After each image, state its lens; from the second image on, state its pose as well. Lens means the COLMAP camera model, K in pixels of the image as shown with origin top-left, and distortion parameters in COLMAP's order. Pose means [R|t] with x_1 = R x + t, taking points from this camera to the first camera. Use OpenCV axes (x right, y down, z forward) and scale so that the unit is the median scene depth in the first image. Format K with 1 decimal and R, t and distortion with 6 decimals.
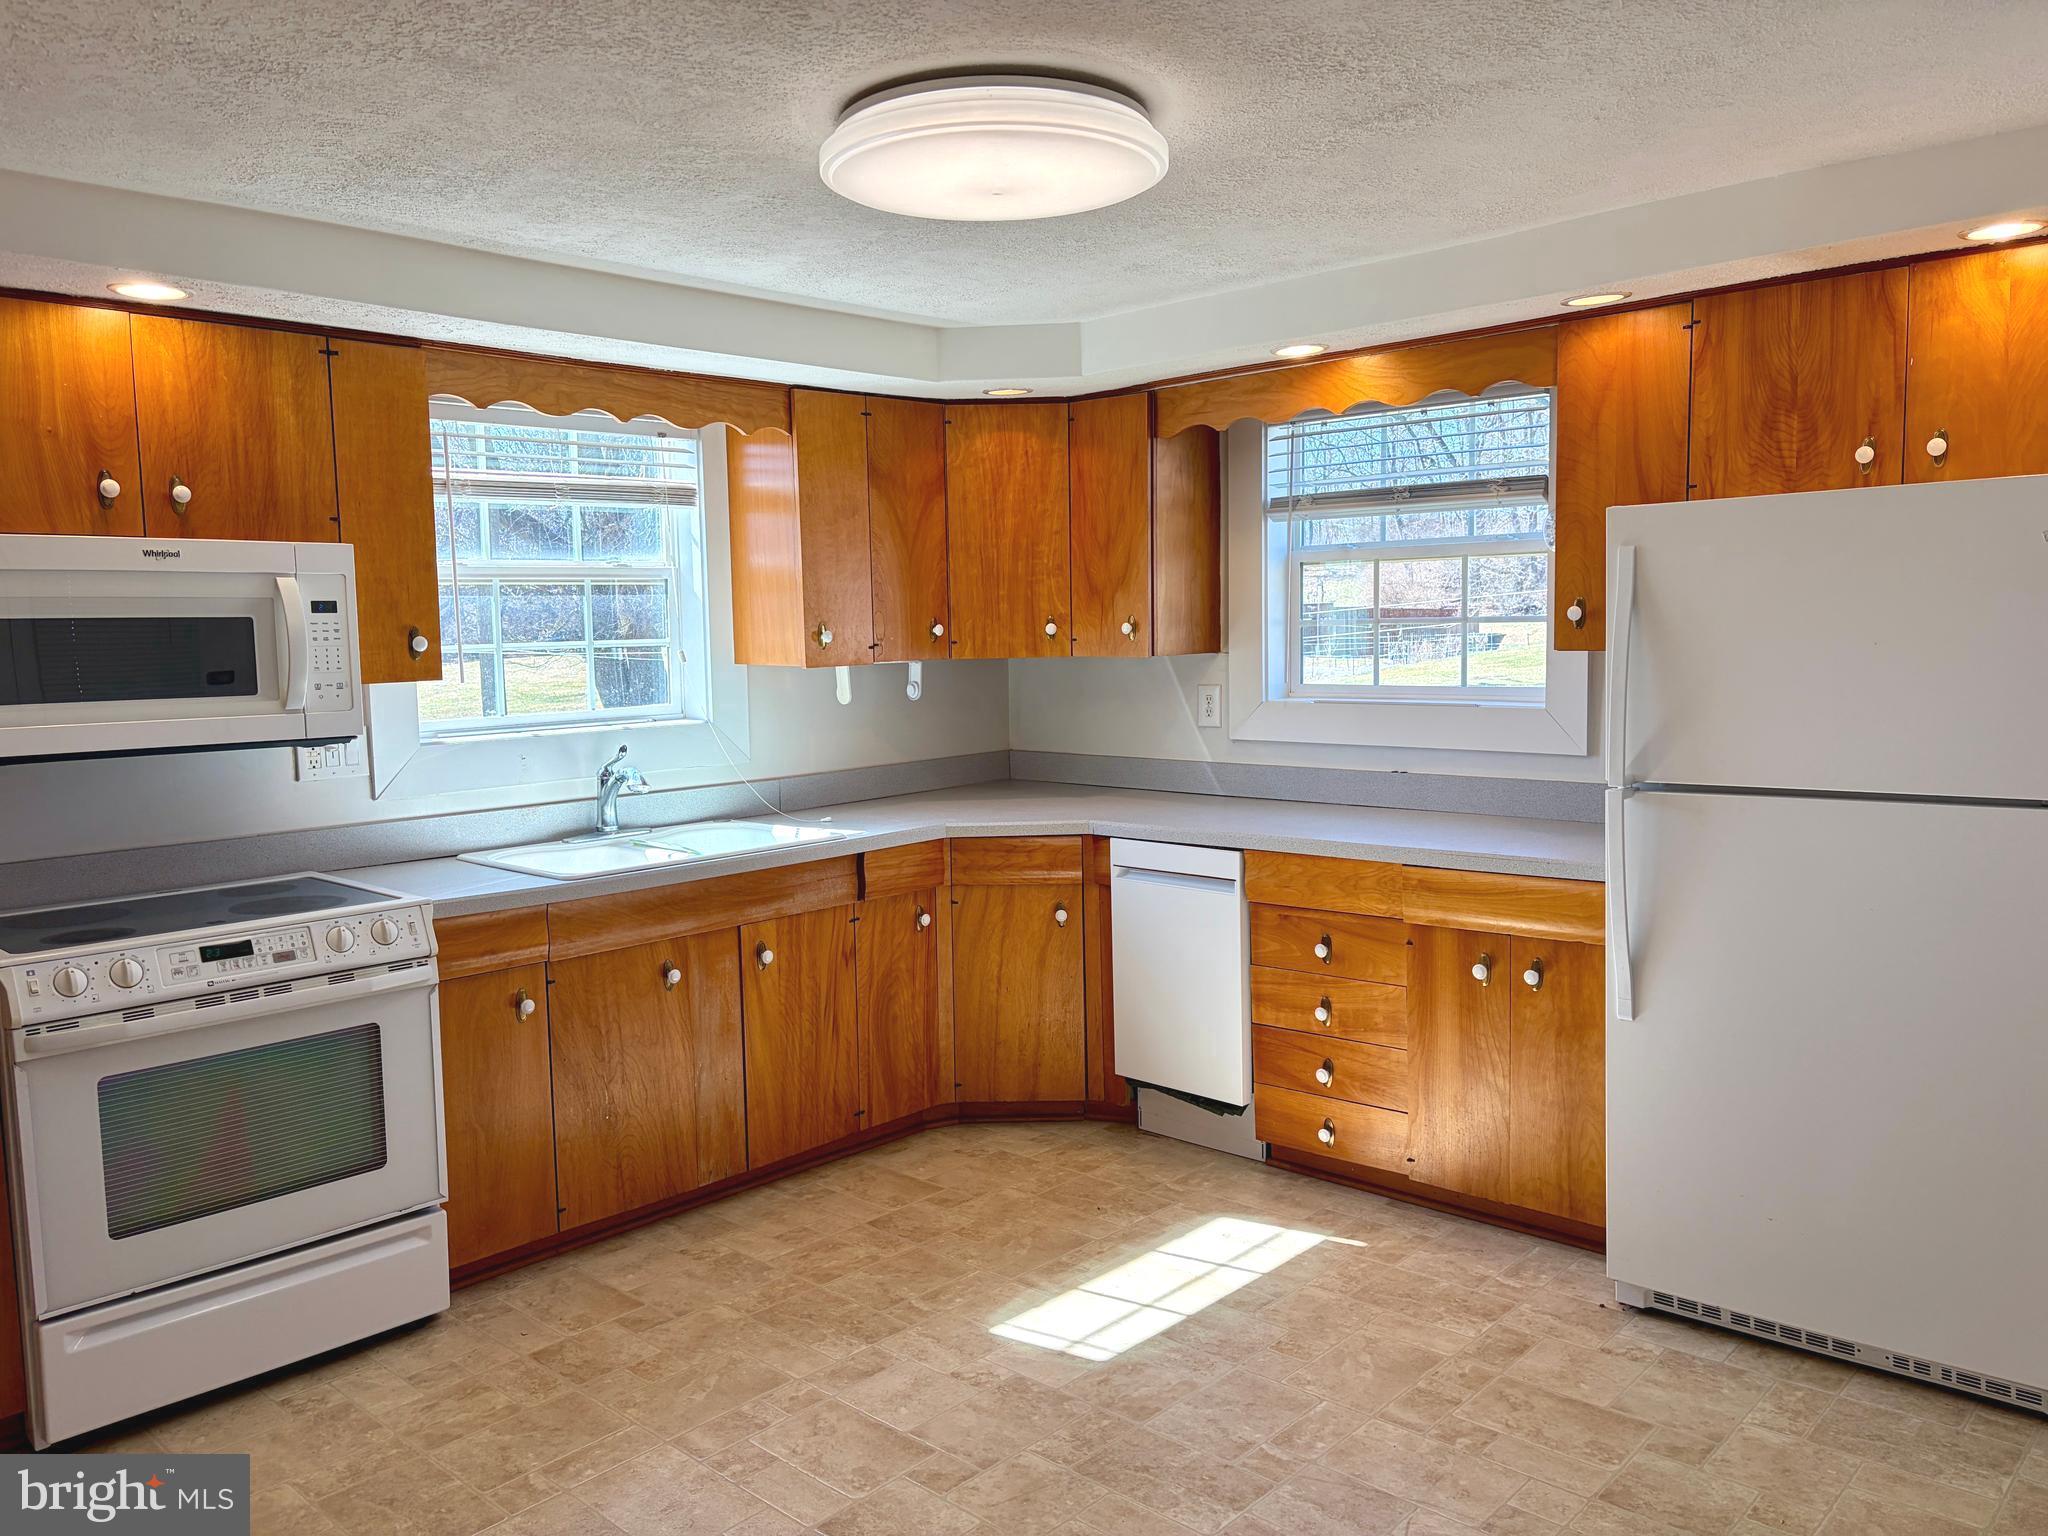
lens RADIAL K [[1539.8, 0, 1031.5], [0, 1539.8, 761.0], [0, 0, 1]] dist [0.084654, -0.093008]
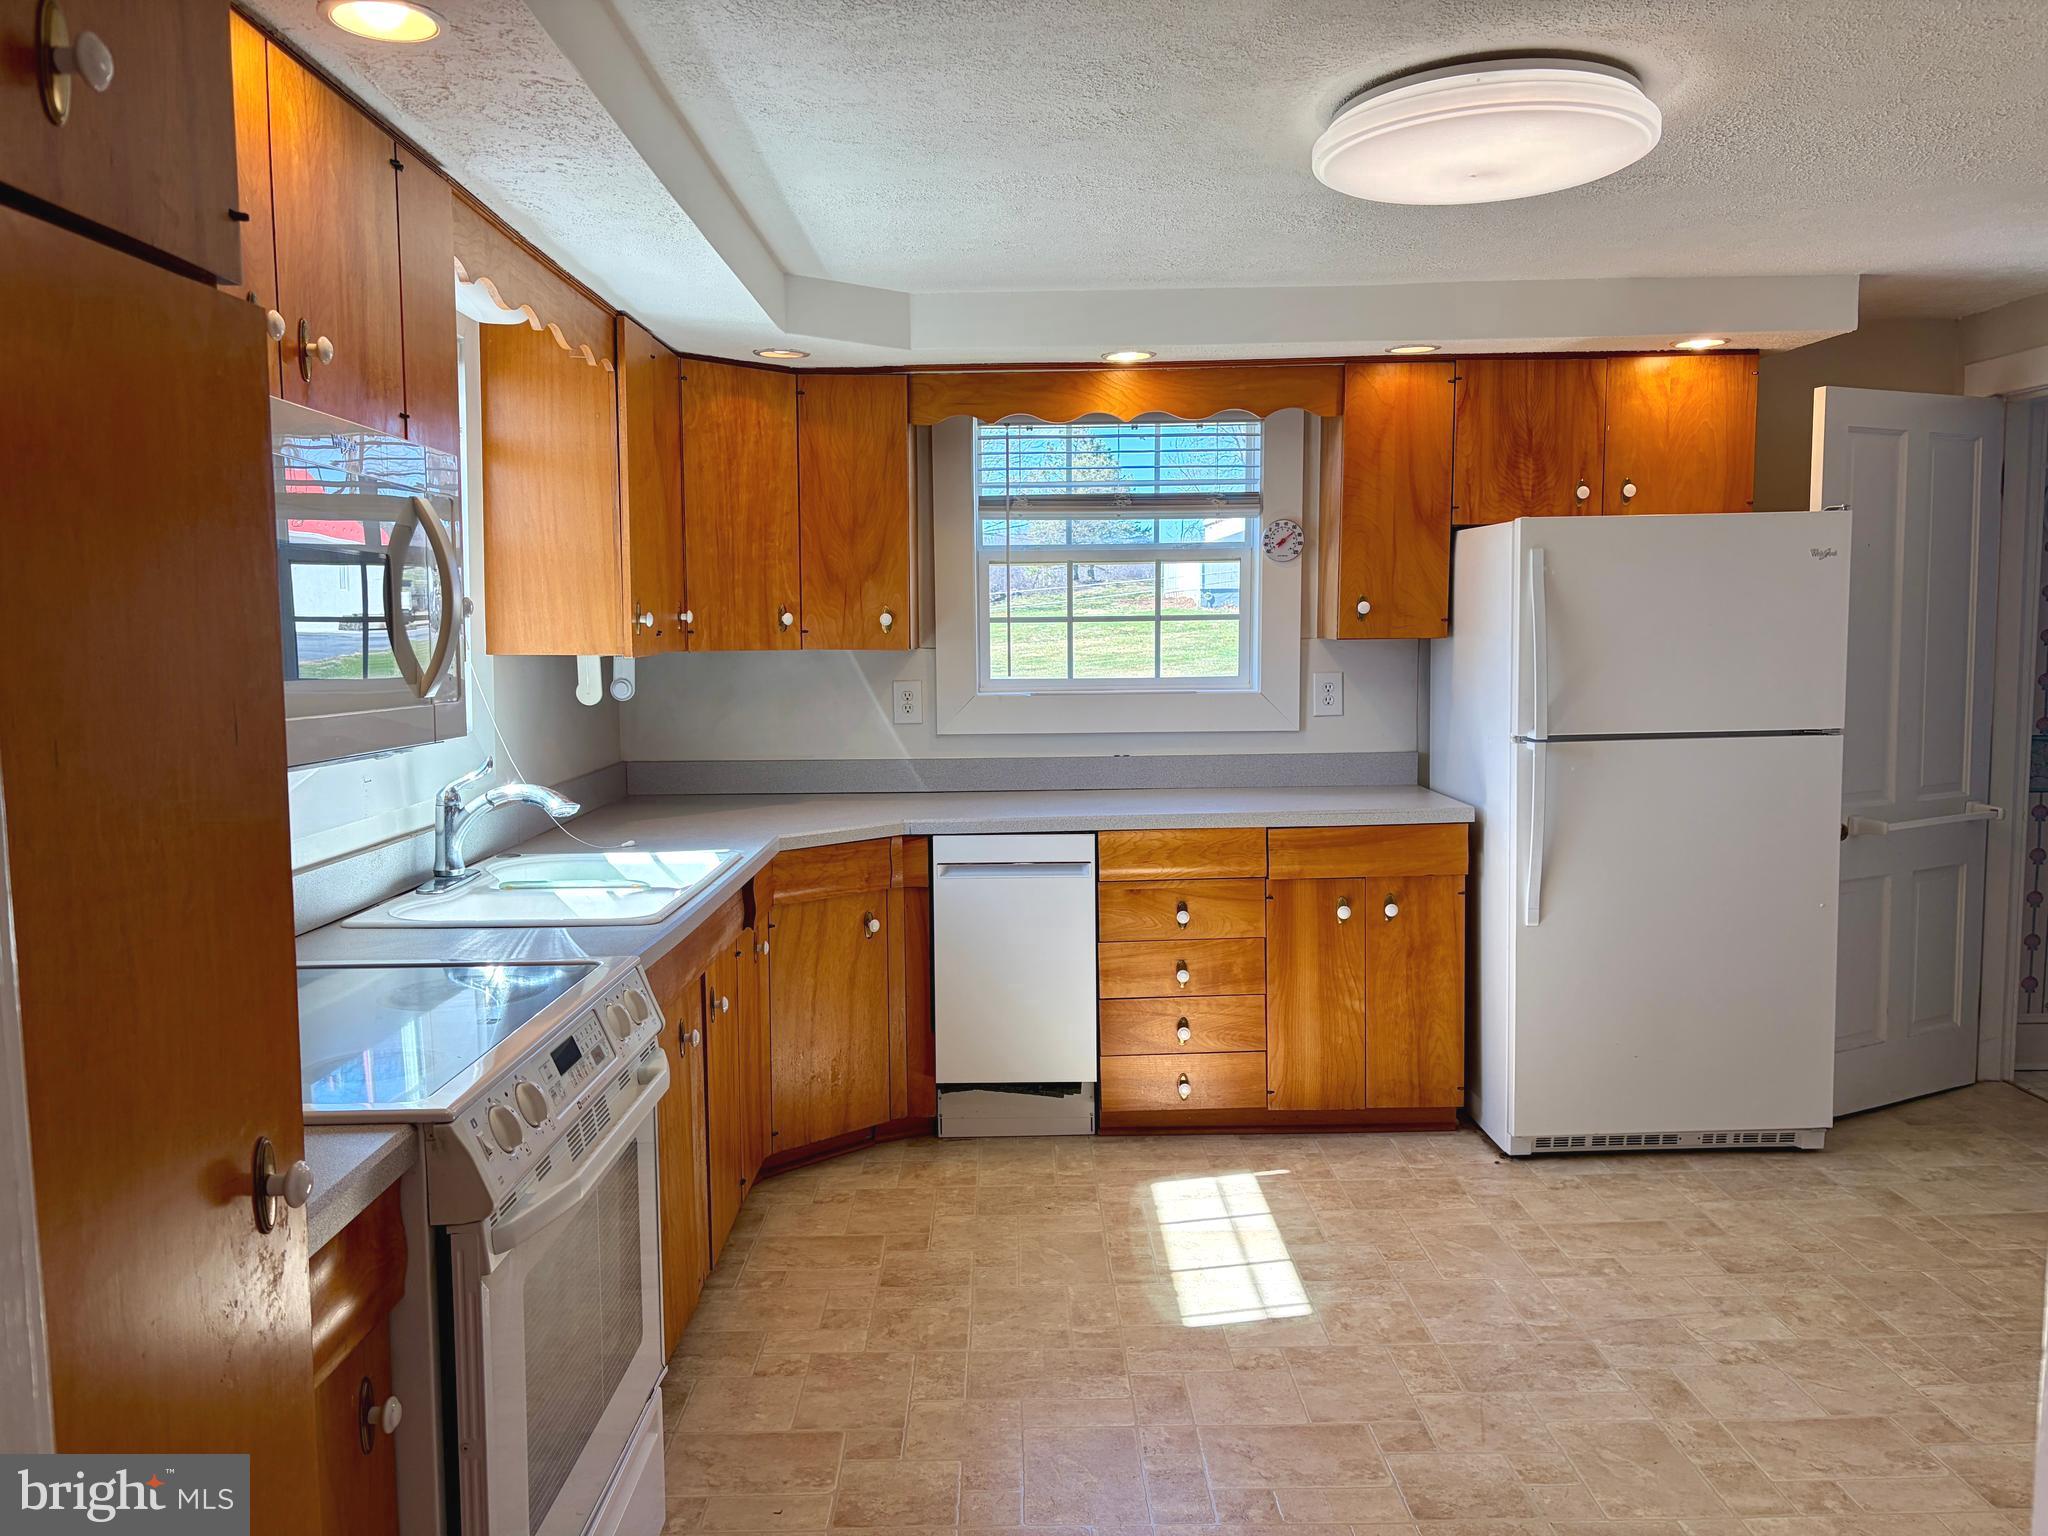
lens RADIAL K [[1525.0, 0, 1024.0], [0, 1525.0, 768.0], [0, 0, 1]] dist [0.074510, -0.094789]
pose [[0.726456, -0.043585, 0.685829, -0.678042], [0.058915, 0.998262, 0.001035, 0.012743], [-0.684683, 0.039654, 0.727762, 0.331822]]
